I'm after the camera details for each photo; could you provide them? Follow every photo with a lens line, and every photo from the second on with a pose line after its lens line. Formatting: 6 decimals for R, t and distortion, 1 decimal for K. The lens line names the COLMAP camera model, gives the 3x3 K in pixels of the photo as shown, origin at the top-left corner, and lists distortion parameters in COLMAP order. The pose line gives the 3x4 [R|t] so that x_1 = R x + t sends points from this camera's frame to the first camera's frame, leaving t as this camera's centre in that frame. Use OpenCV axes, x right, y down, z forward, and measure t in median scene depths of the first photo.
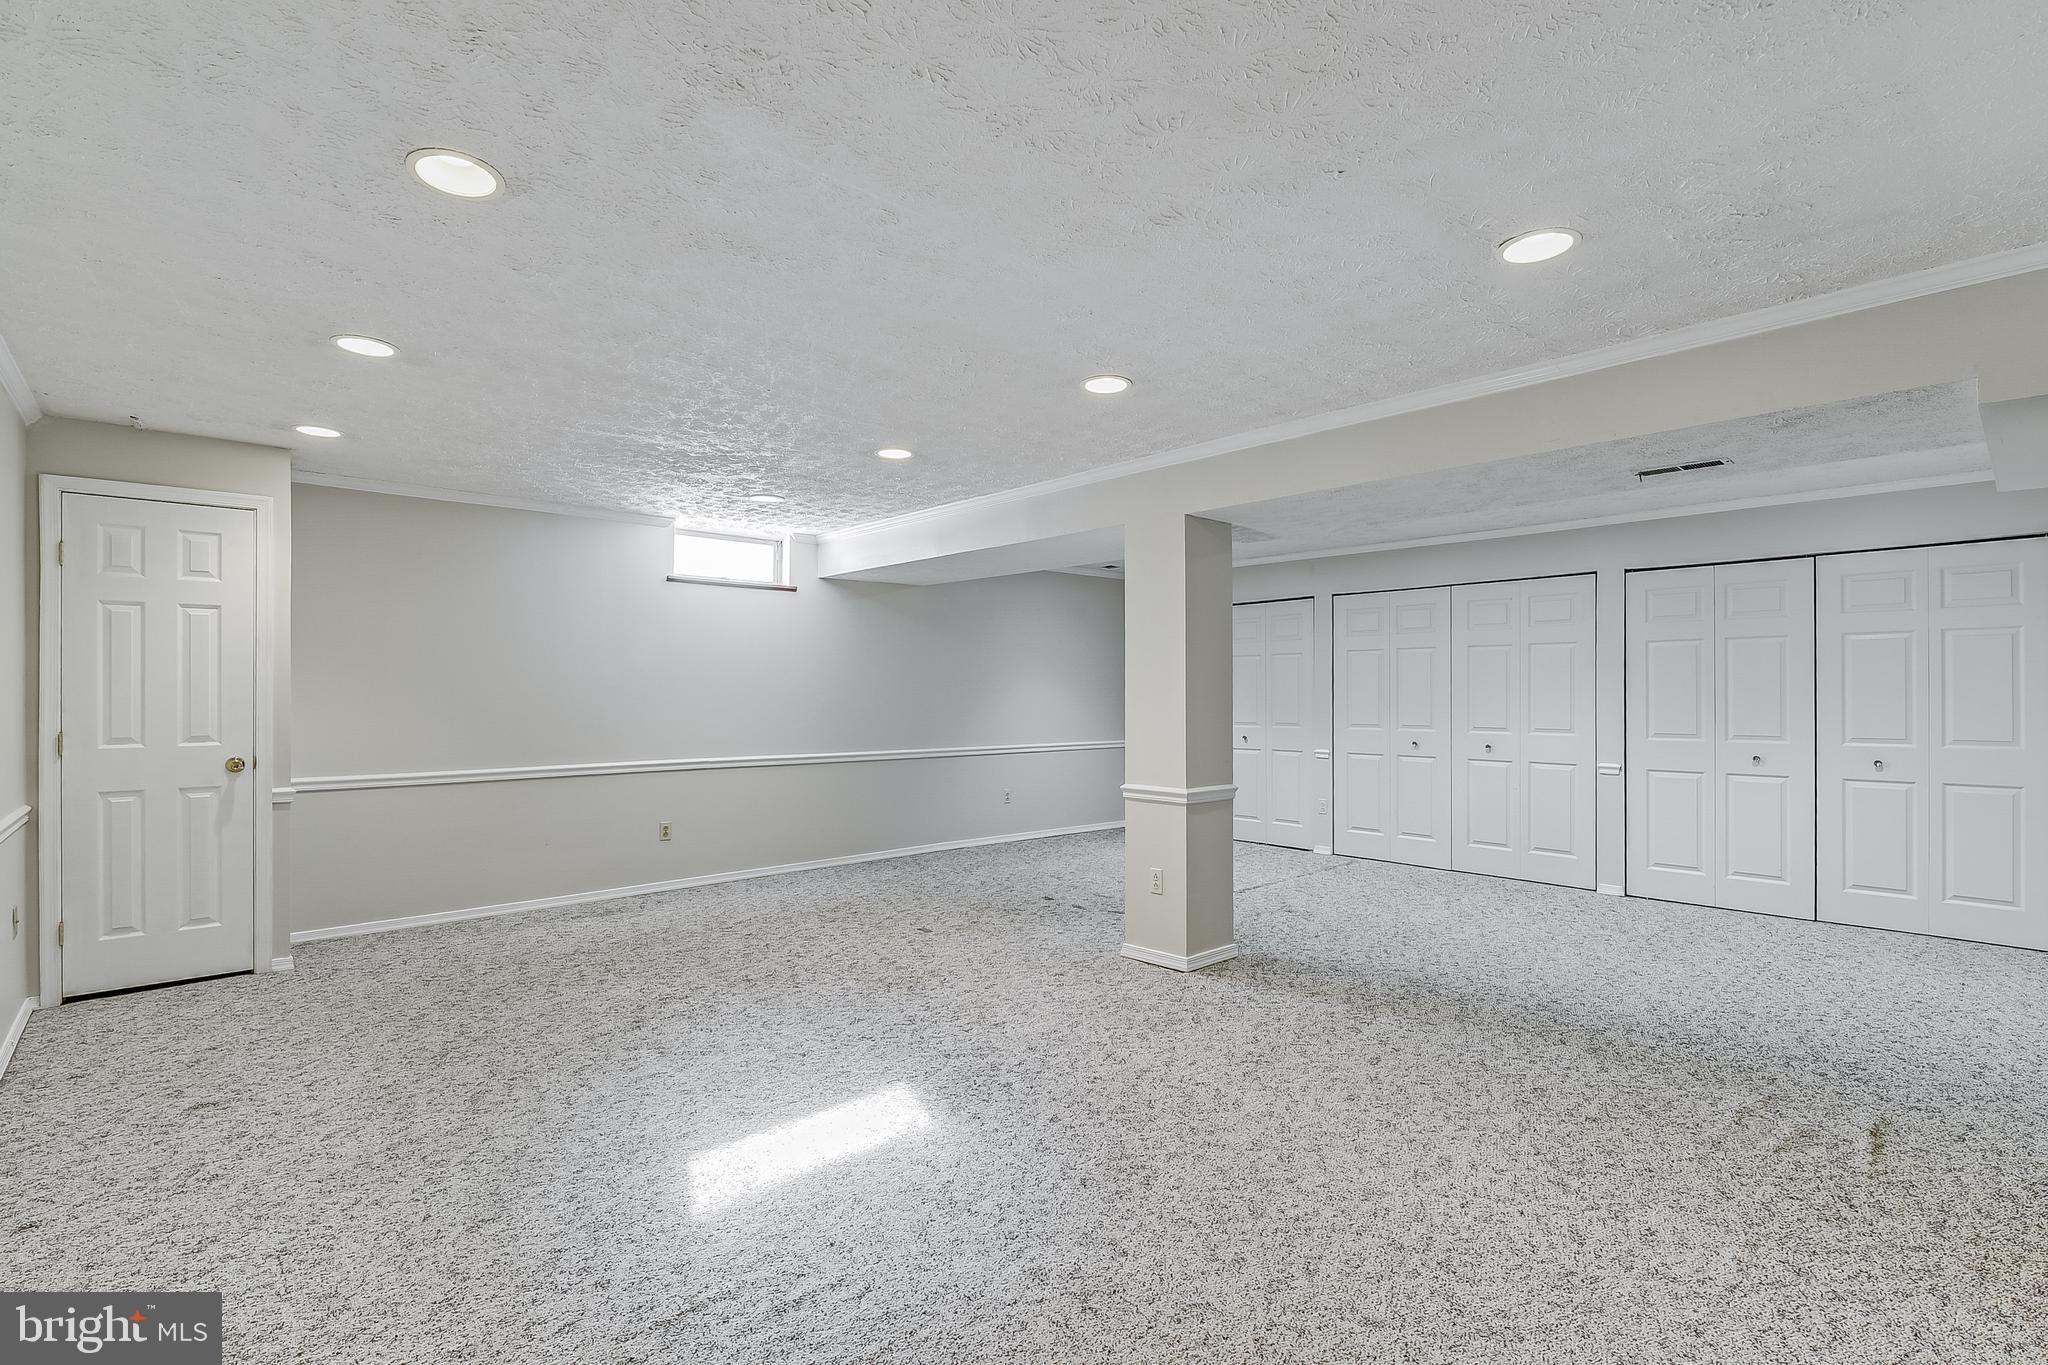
lens RADIAL K [[892.0, 0, 1028.3], [0, 892.0, 683.3], [0, 0, 1]] dist [0.001675, -0.007966]
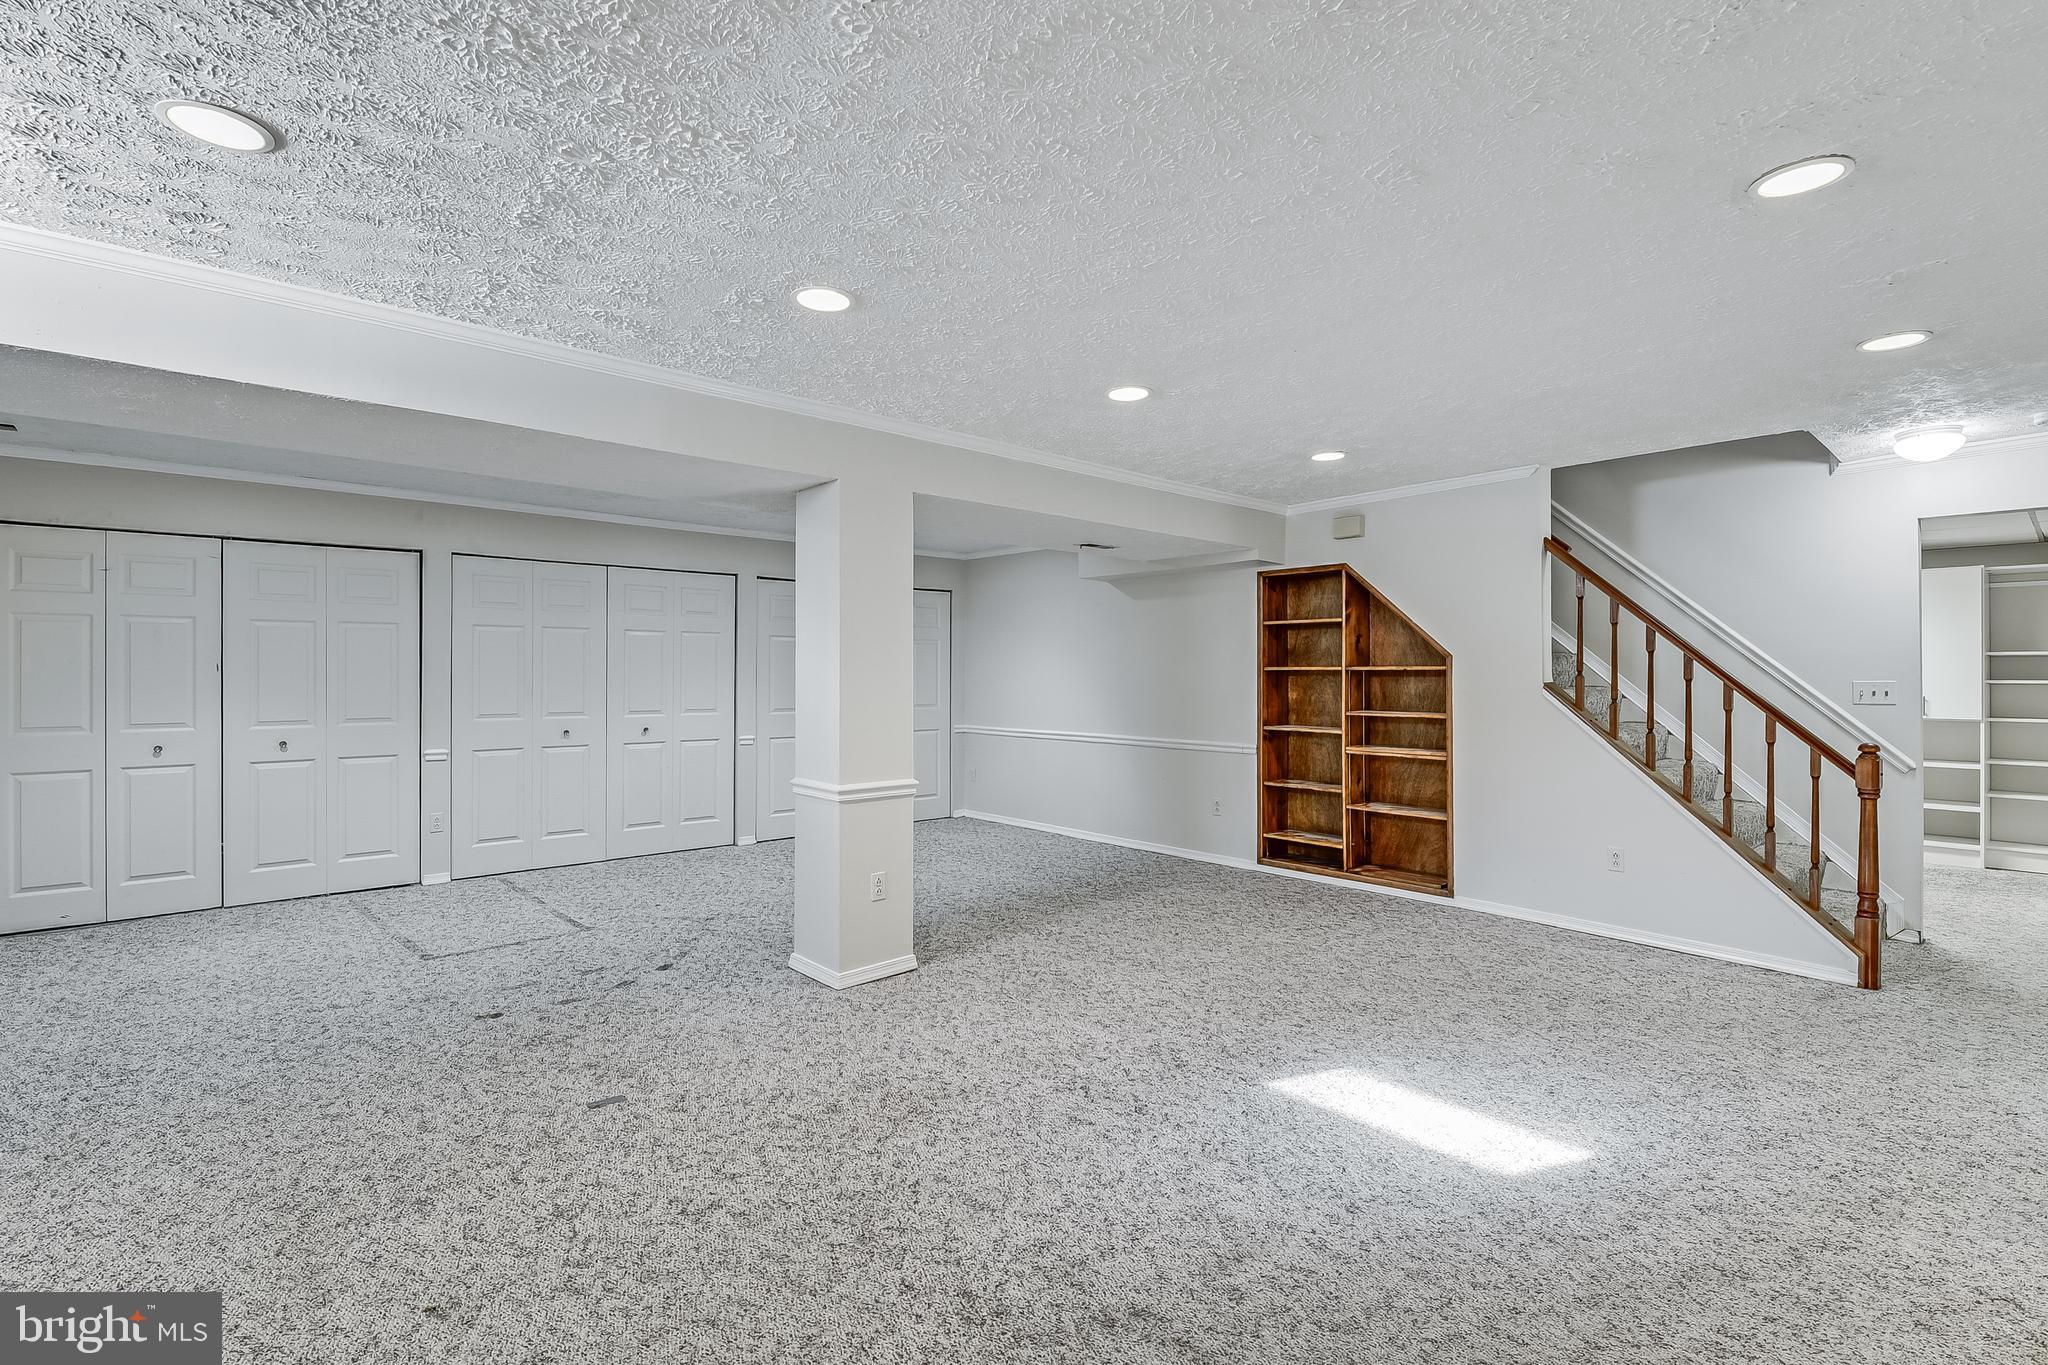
lens RADIAL K [[892.0, 0, 1028.3], [0, 892.0, 683.3], [0, 0, 1]] dist [0.001675, -0.007966]
pose [[0.062254, -0.009234, 0.998018, -0.770825], [-0.008649, 0.999915, 0.009791, 0.006911], [-0.998023, -0.009241, 0.062169, 0.827000]]
